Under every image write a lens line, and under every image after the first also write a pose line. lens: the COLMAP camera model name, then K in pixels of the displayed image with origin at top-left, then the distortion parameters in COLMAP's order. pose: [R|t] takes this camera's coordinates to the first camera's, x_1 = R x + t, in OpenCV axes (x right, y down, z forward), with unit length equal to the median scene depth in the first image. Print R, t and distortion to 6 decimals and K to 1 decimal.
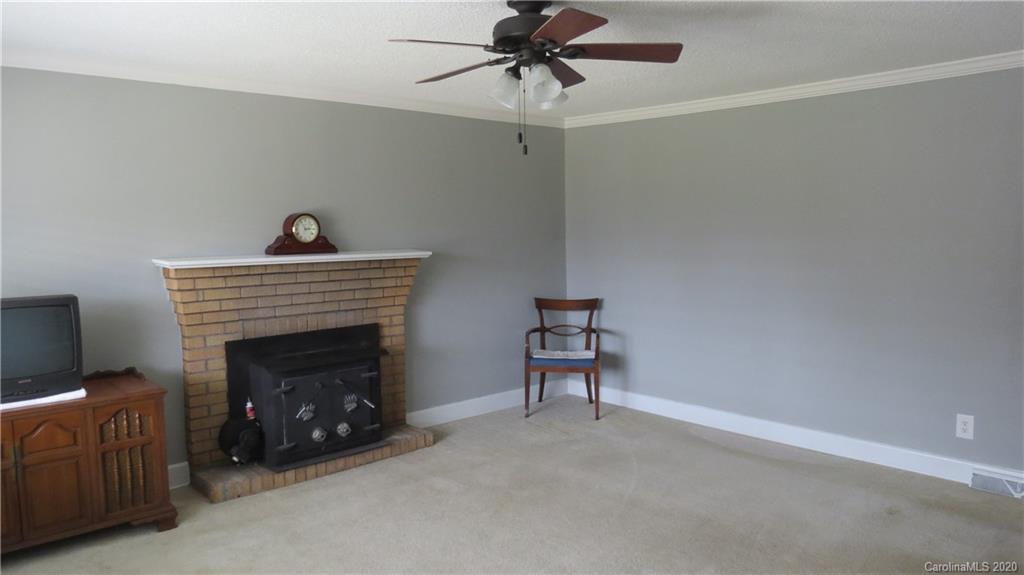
lens RADIAL K [[717.9, 0, 512.0], [0, 717.9, 287.5], [0, 0, 1]] dist [-0.001068, -0.000921]
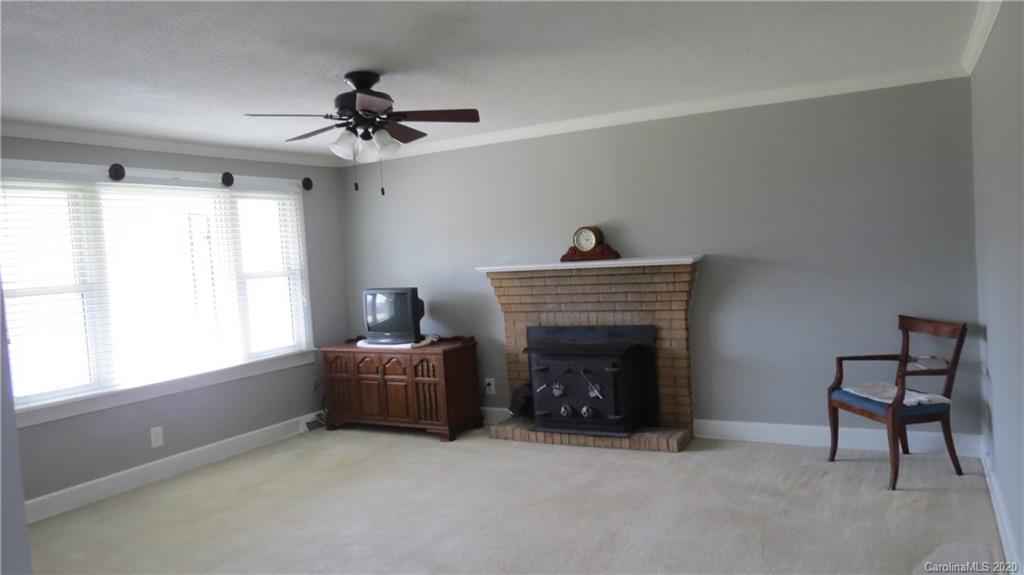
lens RADIAL K [[753.5, 0, 512.0], [0, 753.5, 287.5], [0, 0, 1]] dist [-0.000637, -0.001676]
pose [[0.324919, 0.051265, -0.944351, 0.840471], [-0.018426, 0.998683, 0.047875, -0.058817], [0.945562, 0.001845, 0.325436, 0.468211]]
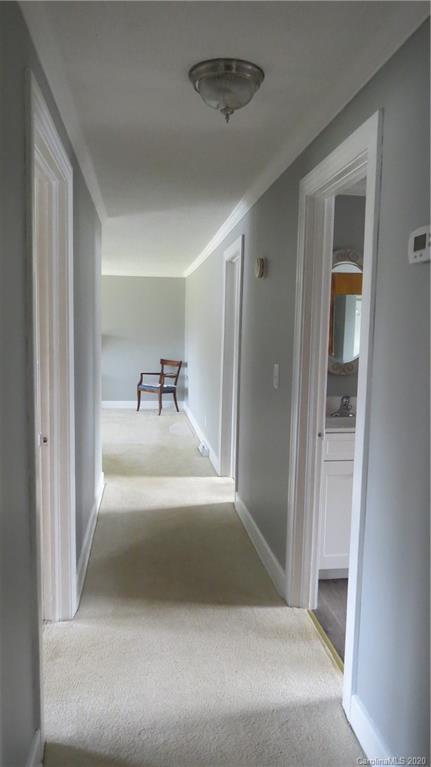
lens RADIAL K [[564.4, 0, 215.5], [0, 564.4, 383.5], [0, 0, 1]] dist [-0.000637, -0.001676]
pose [[0.805329, 0.093412, -0.585422, 1.474058], [-0.073710, 0.995623, 0.057467, -0.026172], [0.588228, -0.003128, 0.808689, -0.309081]]
